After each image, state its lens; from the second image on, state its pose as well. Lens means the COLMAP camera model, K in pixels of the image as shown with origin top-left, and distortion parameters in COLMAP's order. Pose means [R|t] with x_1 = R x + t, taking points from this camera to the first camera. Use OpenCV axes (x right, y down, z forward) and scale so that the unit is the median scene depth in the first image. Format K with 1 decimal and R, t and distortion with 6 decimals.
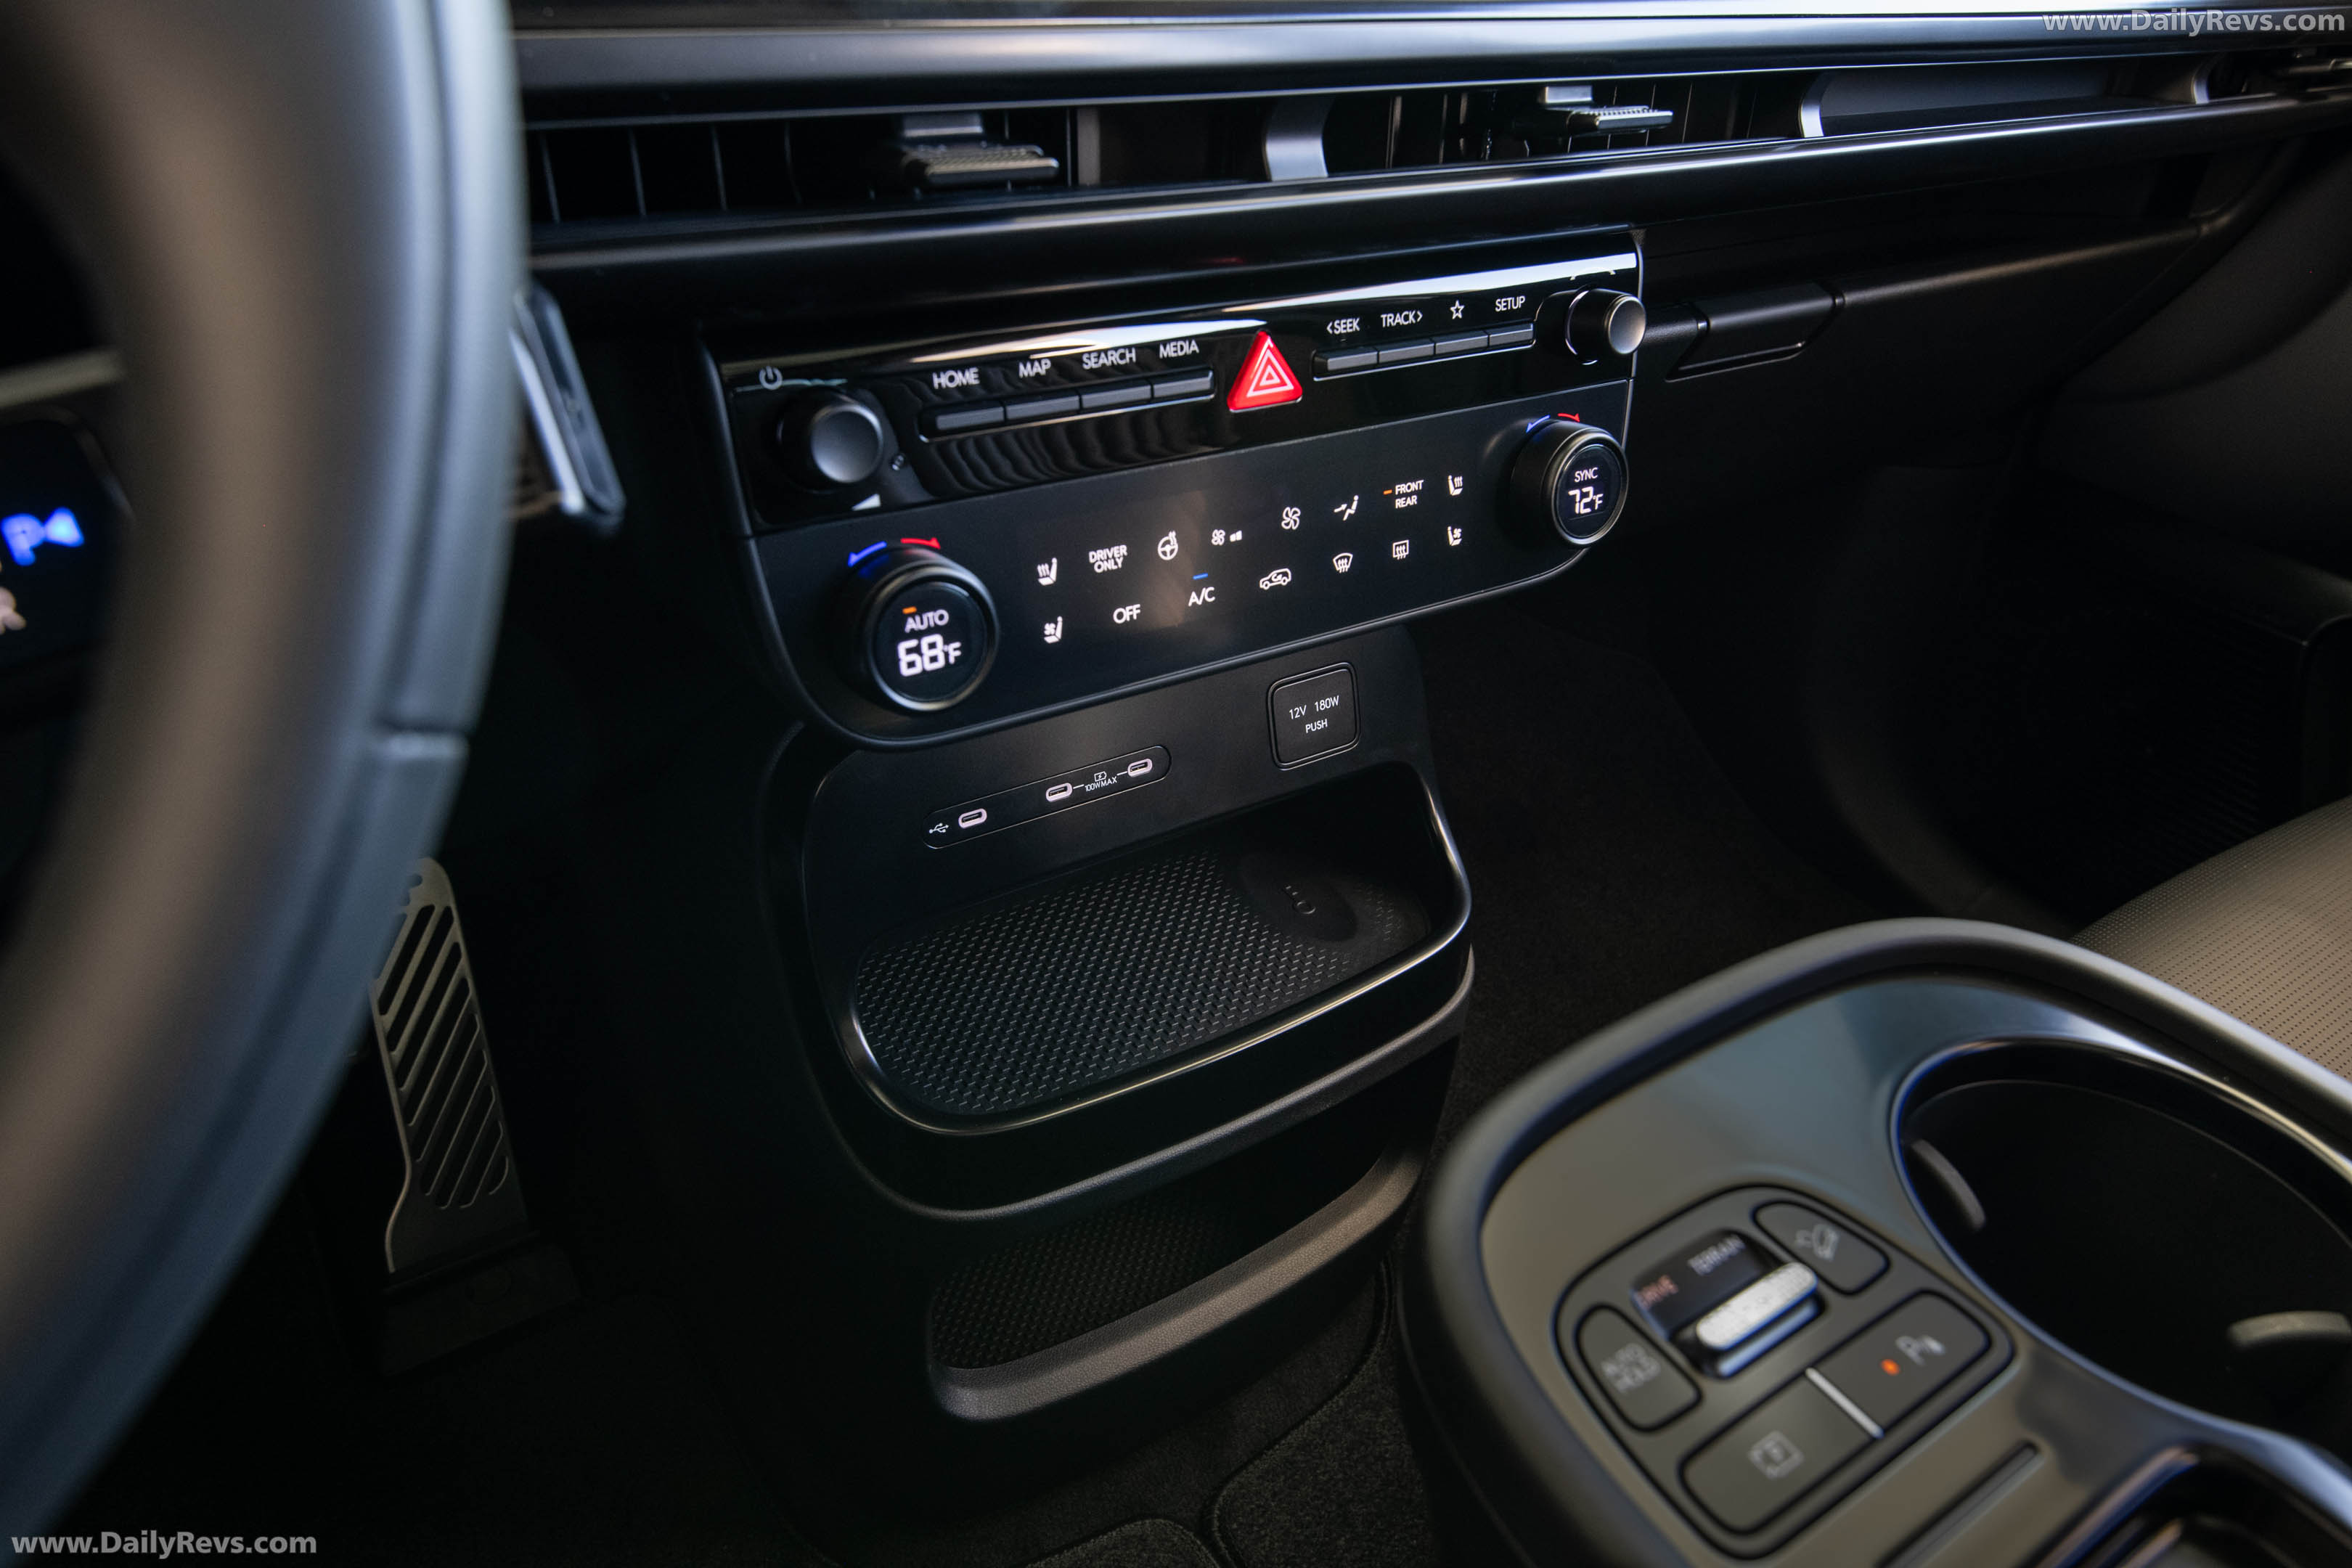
lens RADIAL K [[1504.3, 0, 1176.0], [0, 1504.3, 784.0], [0, 0, 1]] dist [0.008315, 0.001194]
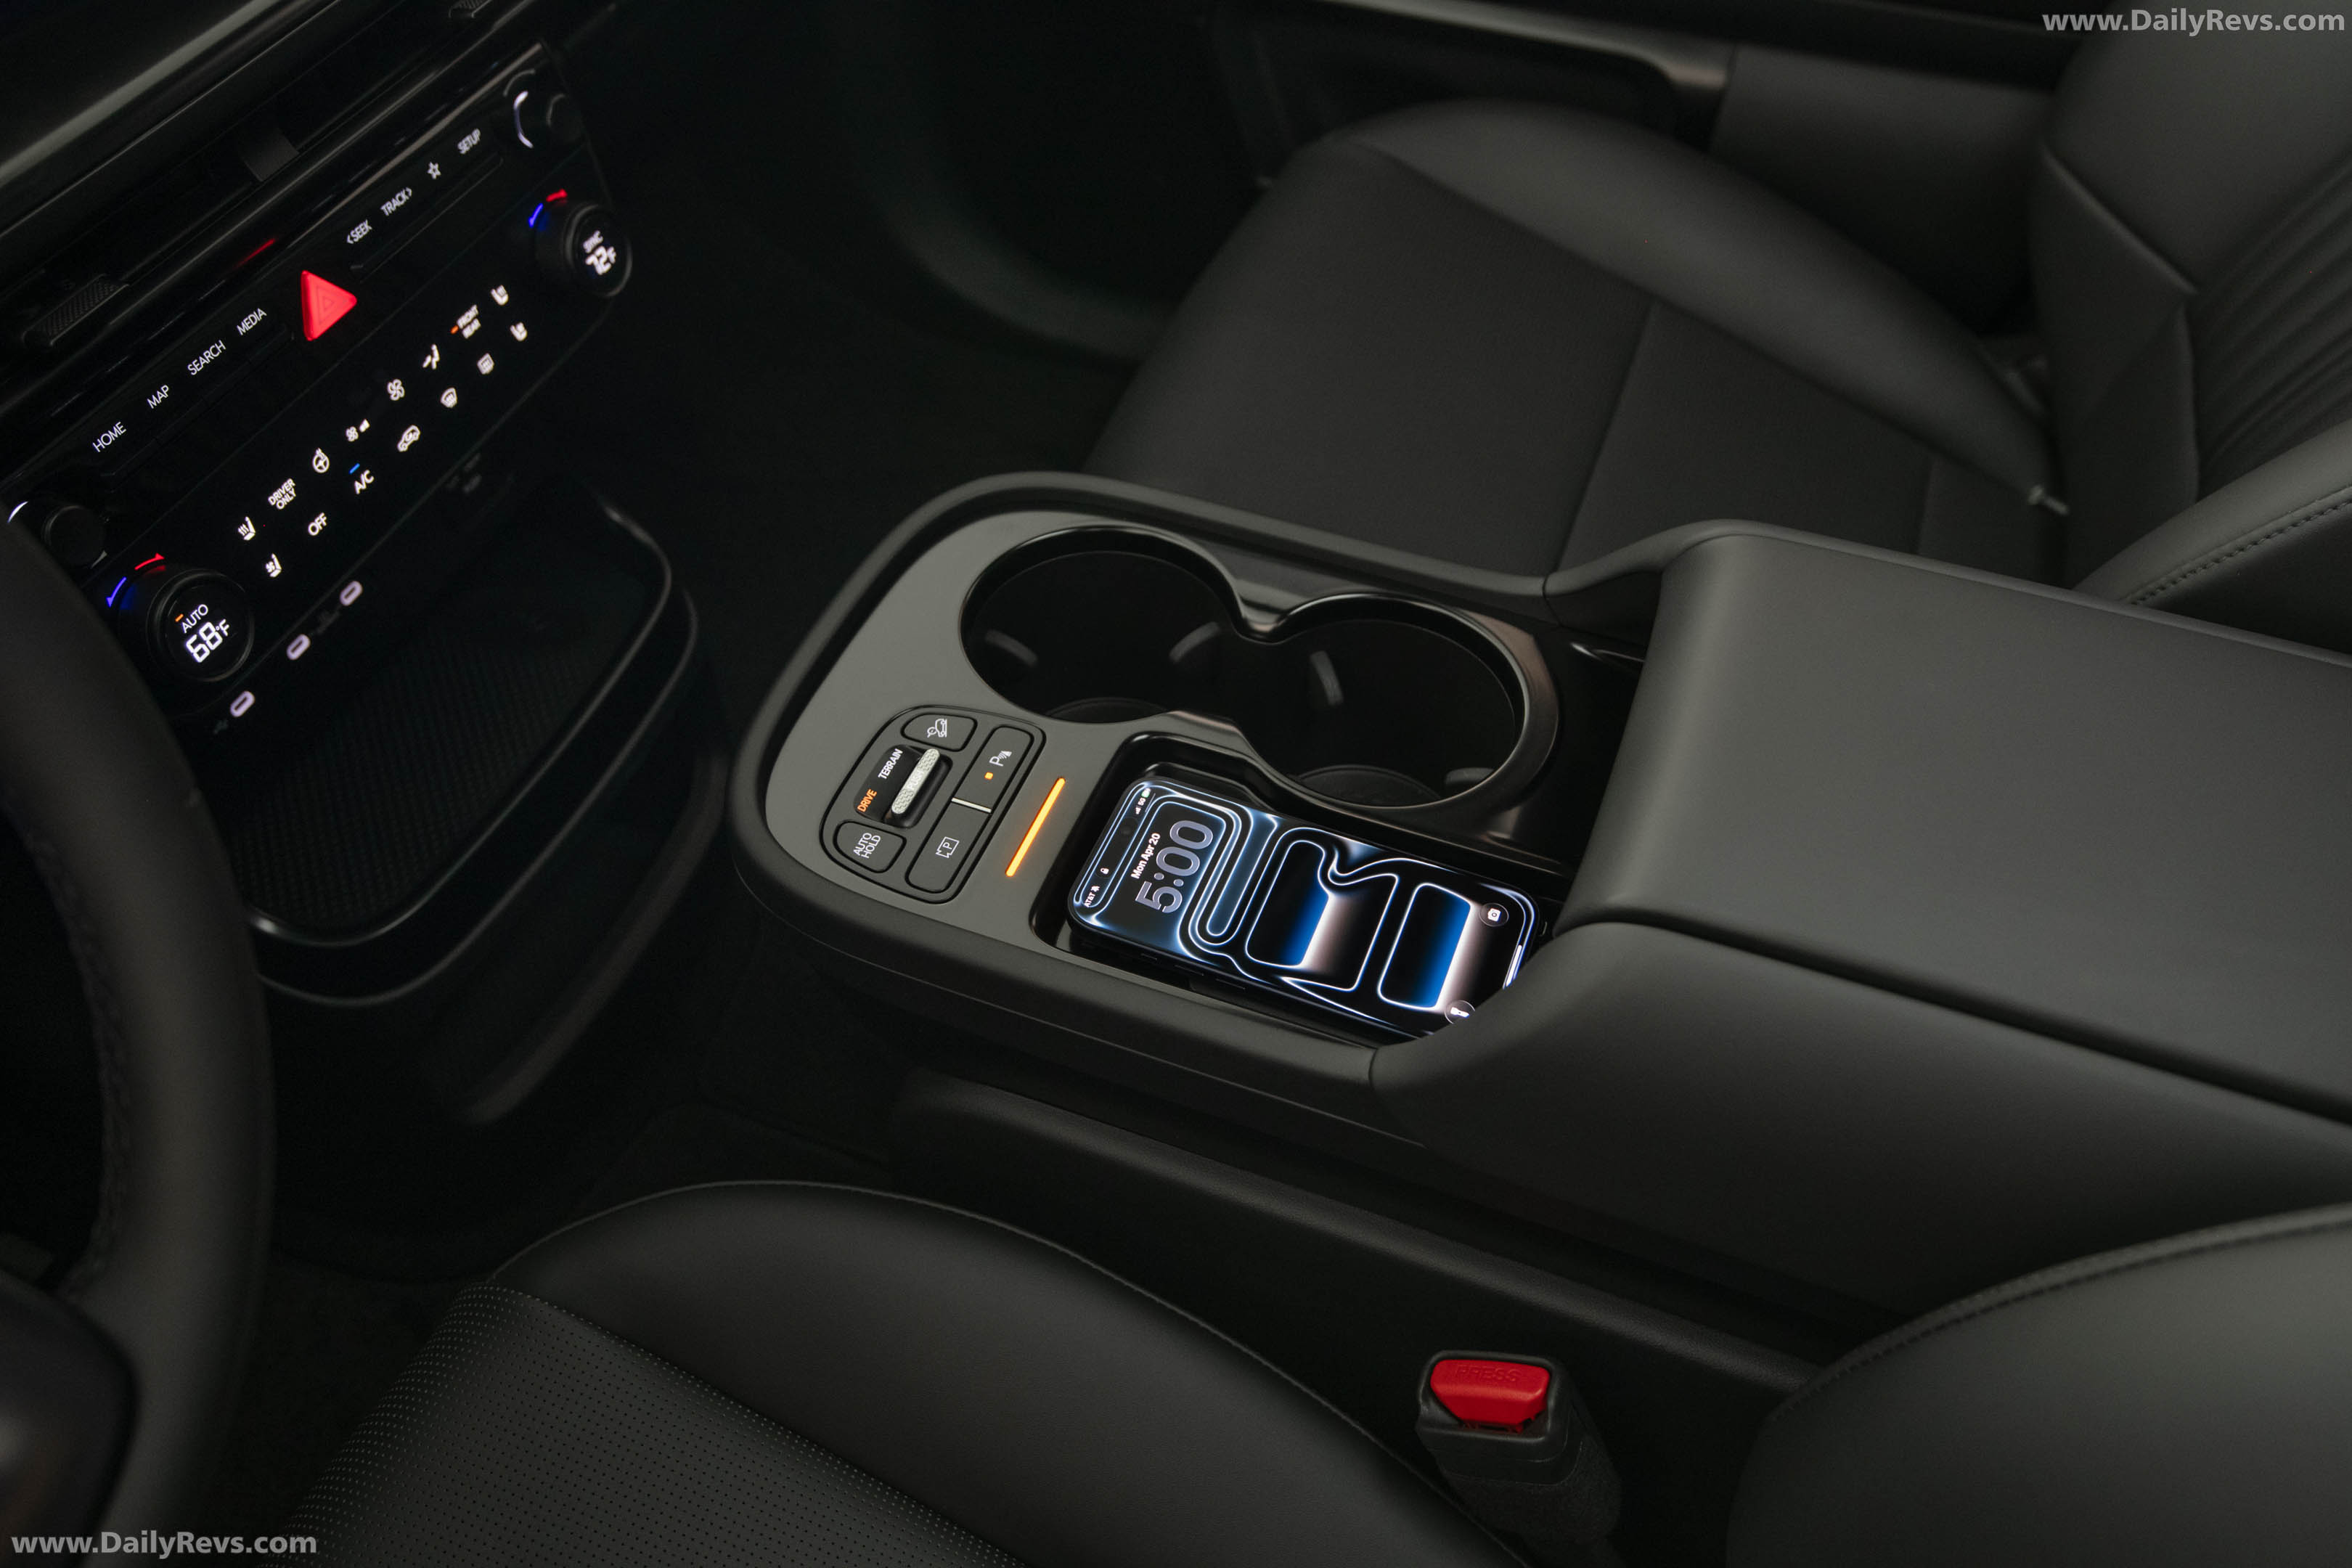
lens RADIAL K [[1828.9, 0, 1176.0], [0, 1828.9, 784.0], [0, 0, 1]] dist [0.002536, 0.072894]
pose [[0.812717, -0.478641, 0.332255, -0.061852], [0.355364, 0.859091, 0.368347, -0.231182], [-0.461743, -0.181290, 0.868290, -0.697216]]
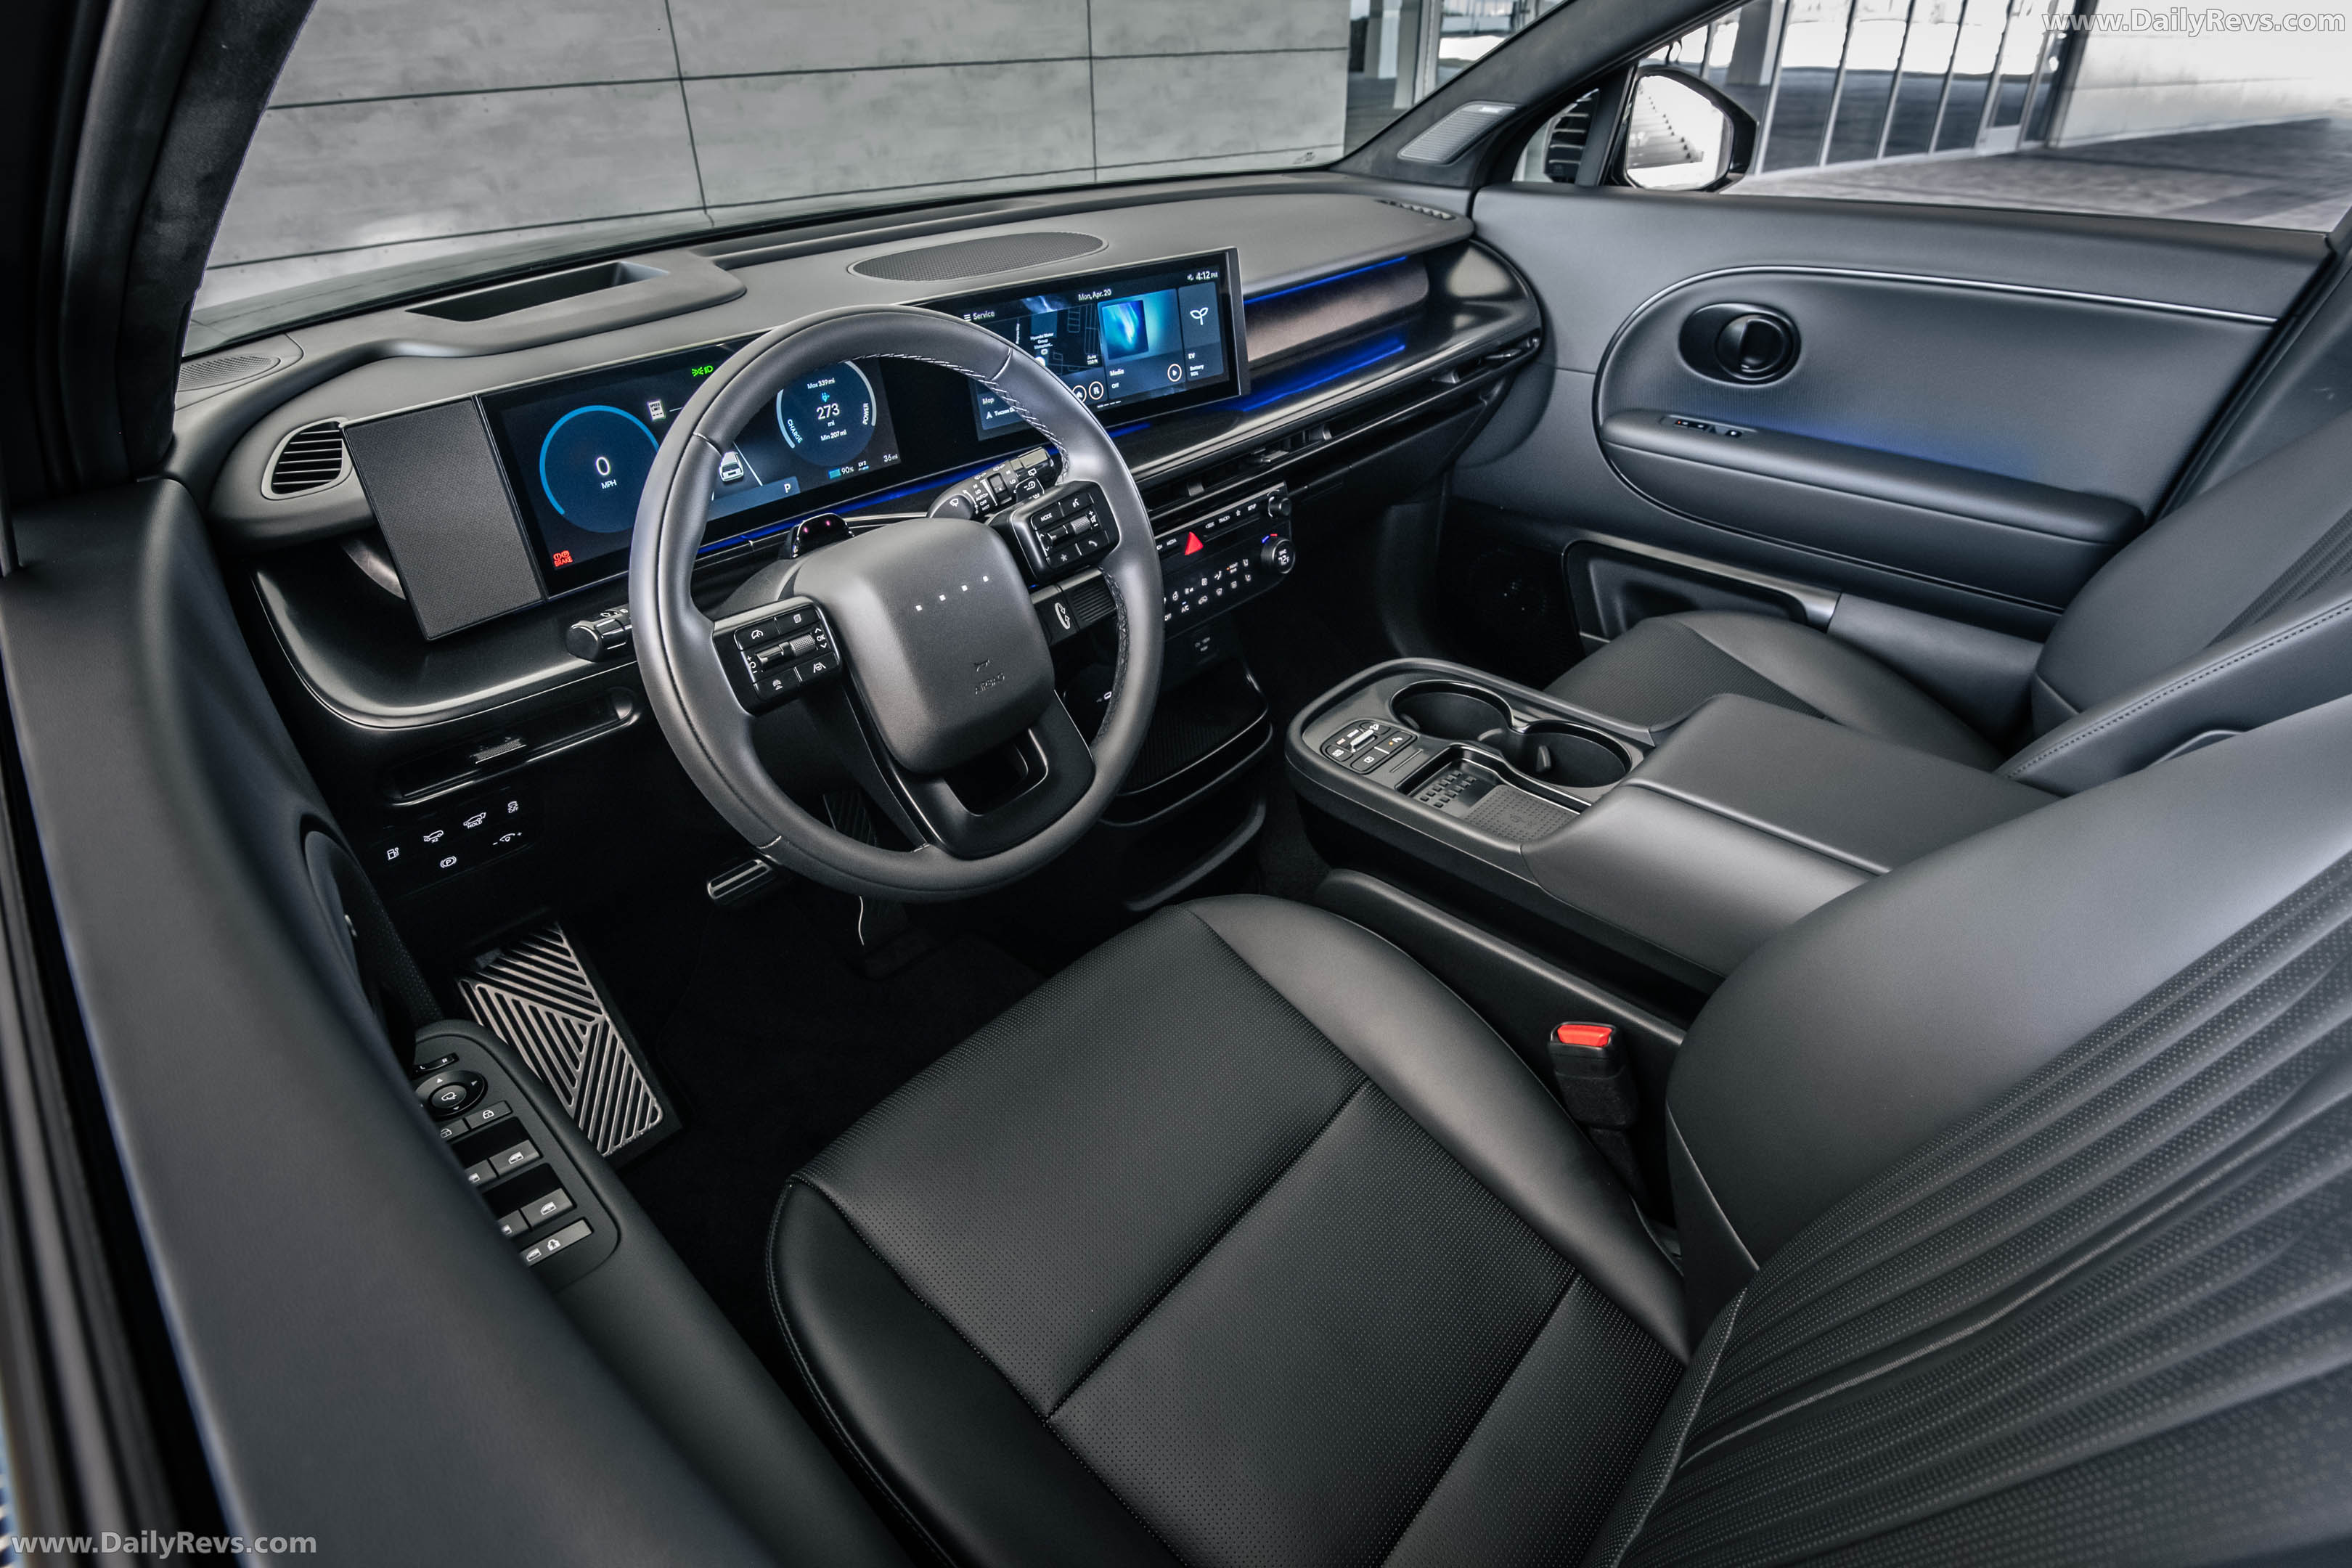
lens RADIAL K [[1151.3, 0, 1122.0], [0, 1151.3, 711.7], [0, 0, 1]] dist [0.000095, 0.000024]
pose [[0.974376, -0.183125, 0.130604, -0.508217], [0.187366, 0.982069, -0.020855, 0.134224], [-0.124443, 0.044791, 0.991215, -1.575141]]
